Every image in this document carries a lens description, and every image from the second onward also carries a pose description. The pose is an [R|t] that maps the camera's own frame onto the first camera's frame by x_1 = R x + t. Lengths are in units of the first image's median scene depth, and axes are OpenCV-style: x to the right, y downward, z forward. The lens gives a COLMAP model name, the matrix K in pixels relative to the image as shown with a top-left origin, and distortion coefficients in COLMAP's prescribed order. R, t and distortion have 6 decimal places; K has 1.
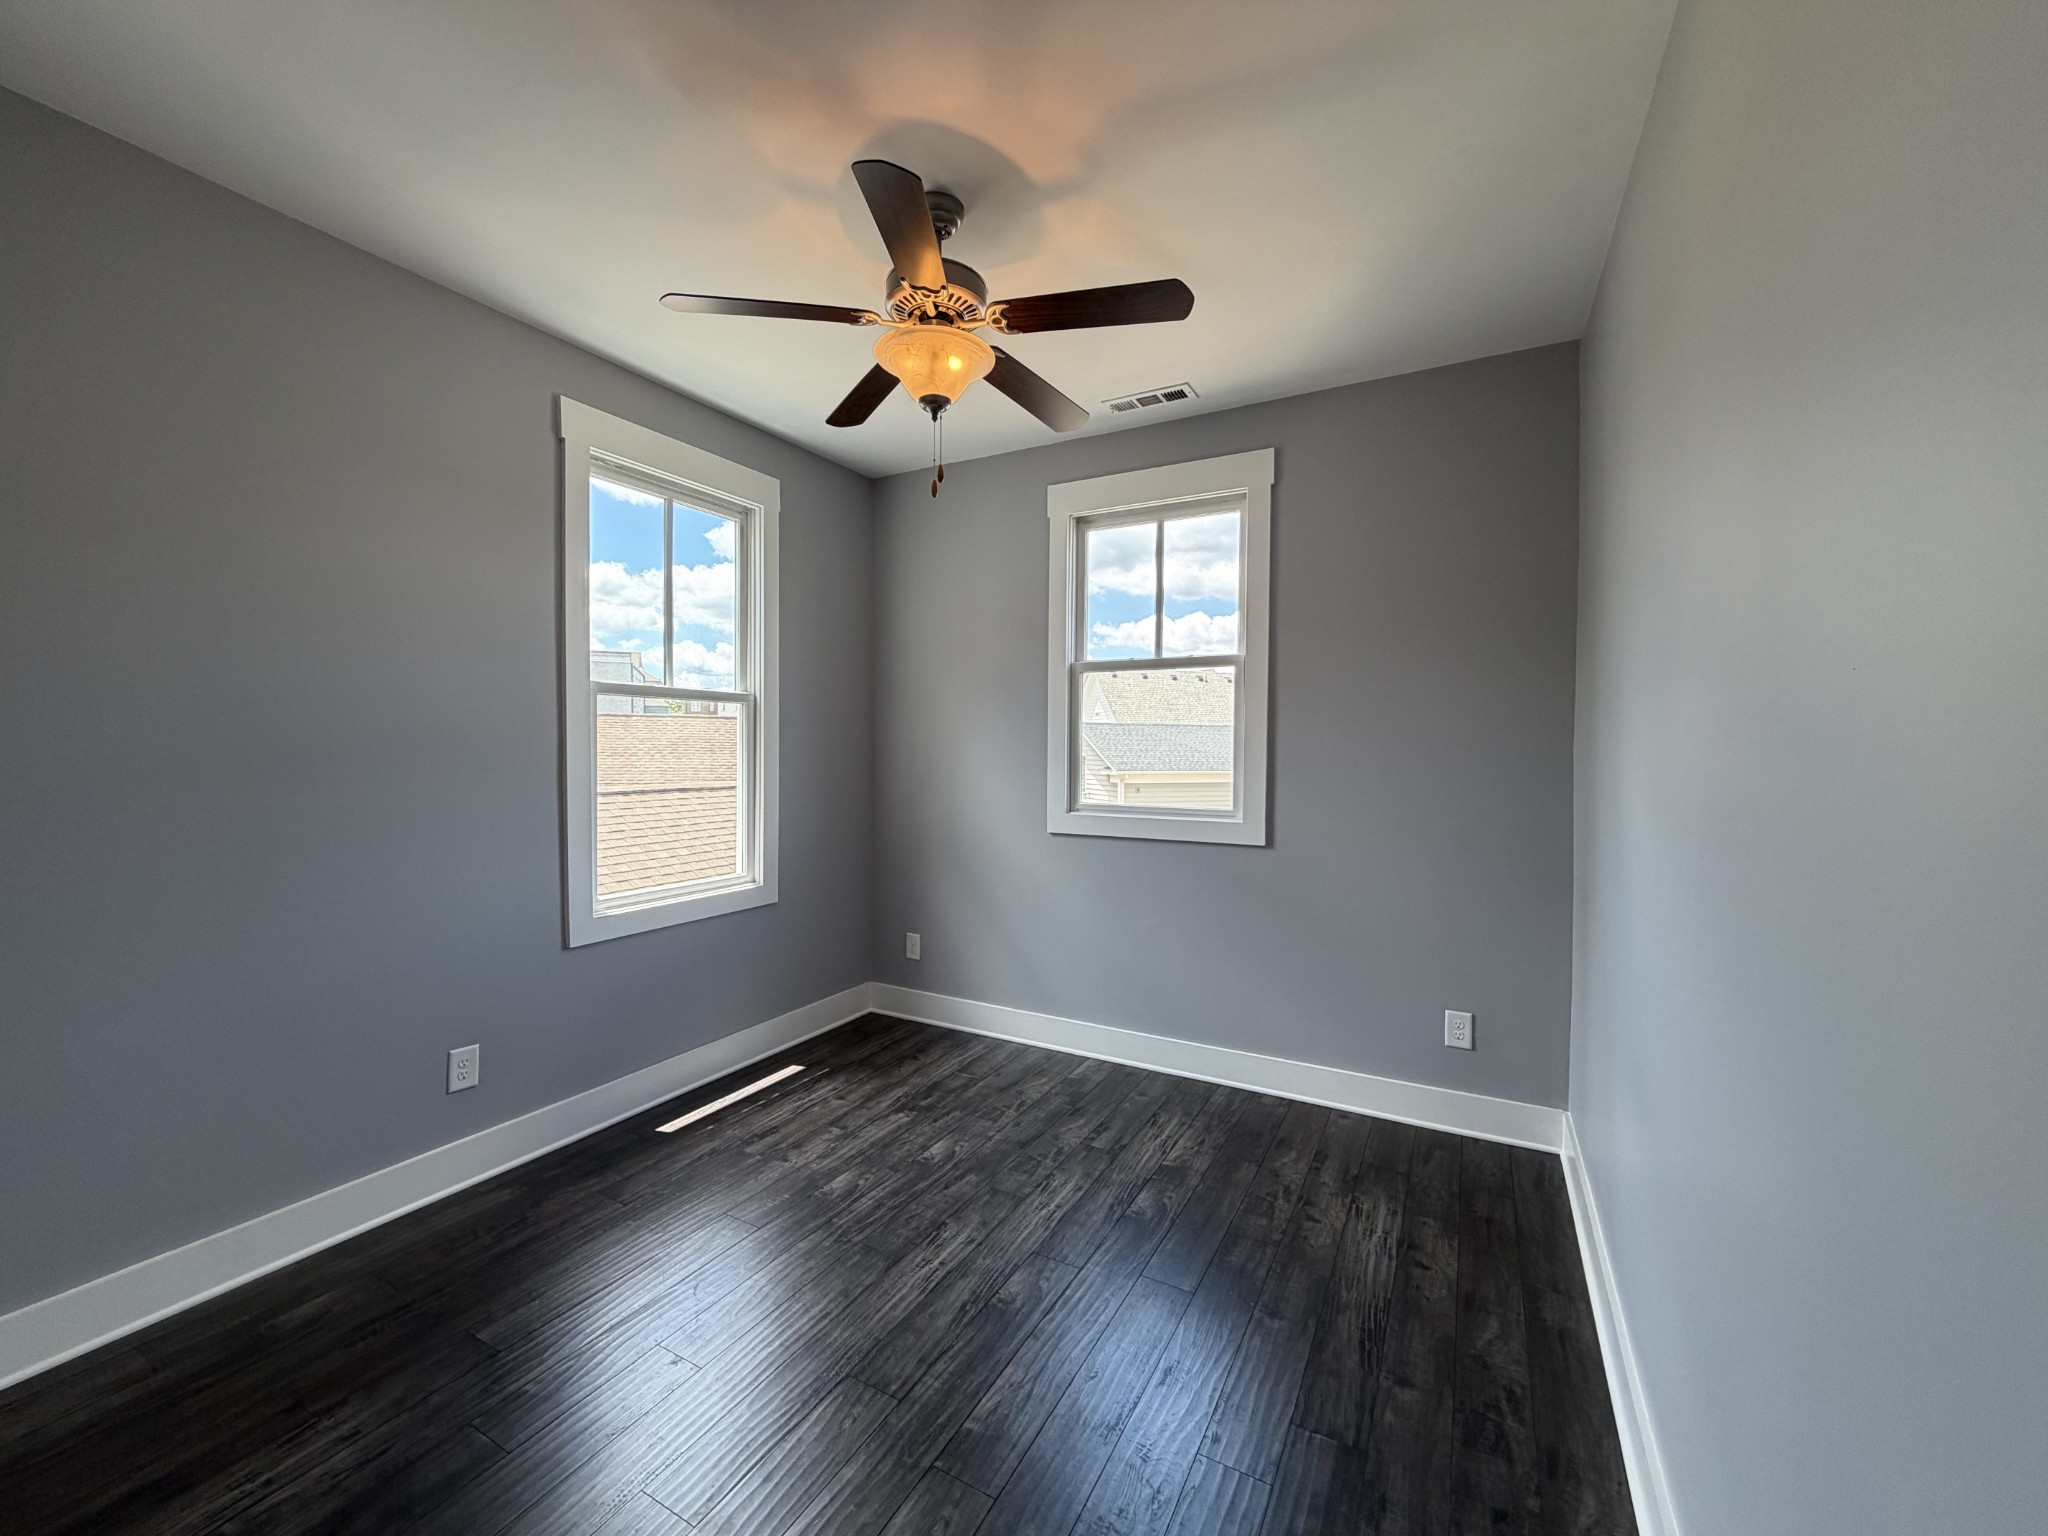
lens RADIAL K [[882.6, 0, 985.6], [0, 882.6, 771.1], [0, 0, 1]] dist [-0.022865, 0.000081]
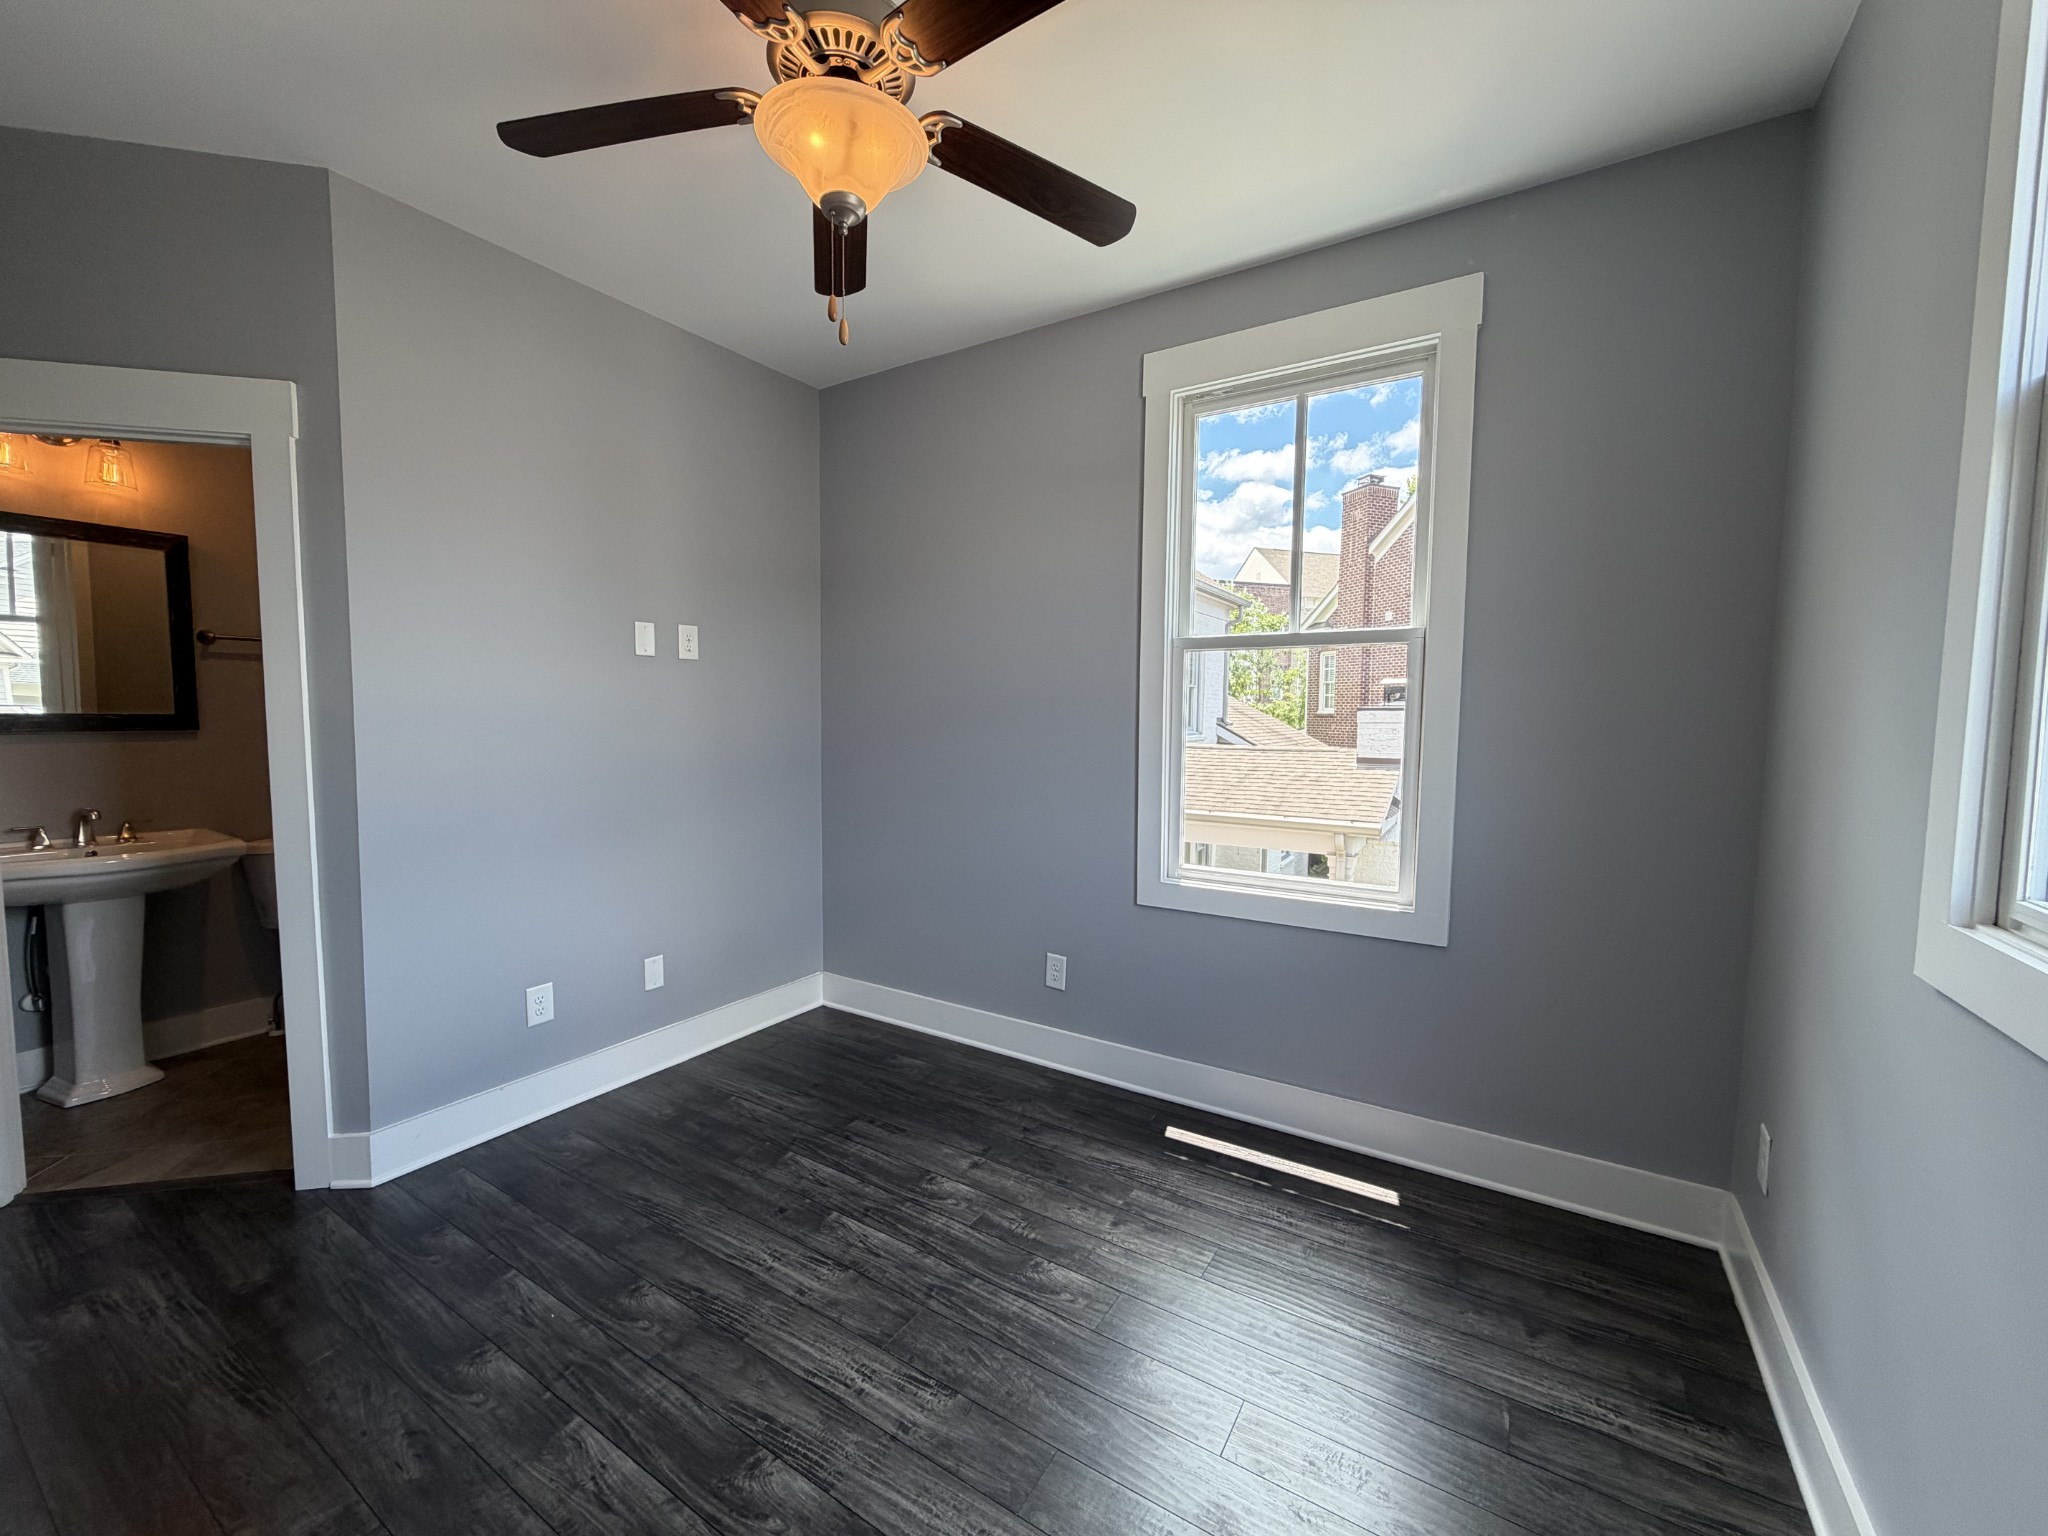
lens RADIAL K [[816.1, 0, 1018.1], [0, 816.1, 769.2], [0, 0, 1]] dist [-0.000404, 0.000657]
pose [[-0.063004, 0.060295, -0.996190, 0.476049], [-0.038711, 0.997275, 0.062809, -0.008827], [0.997262, 0.042520, -0.060498, 0.917852]]
